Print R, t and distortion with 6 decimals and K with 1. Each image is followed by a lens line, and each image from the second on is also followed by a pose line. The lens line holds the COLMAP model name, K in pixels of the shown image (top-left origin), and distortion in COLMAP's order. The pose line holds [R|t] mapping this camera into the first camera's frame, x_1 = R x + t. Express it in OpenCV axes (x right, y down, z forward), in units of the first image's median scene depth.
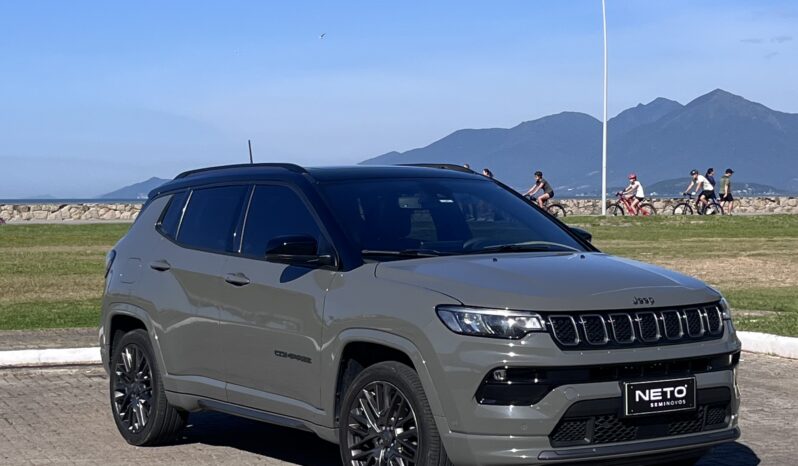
lens RADIAL K [[1655.8, 0, 399.0], [0, 1655.8, 233.0], [0, 0, 1]] dist [0.081083, -0.148624]
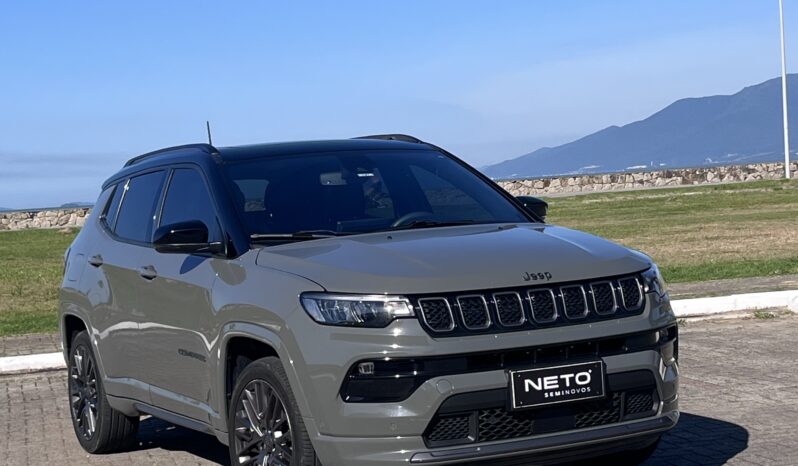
lens RADIAL K [[1655.8, 0, 399.0], [0, 1655.8, 233.0], [0, 0, 1]] dist [0.081083, -0.148624]
pose [[0.990237, -0.052224, -0.129243, 0.185543], [0.053749, 0.998520, 0.008334, 0.006623], [0.128616, -0.015199, 0.991578, 0.119978]]
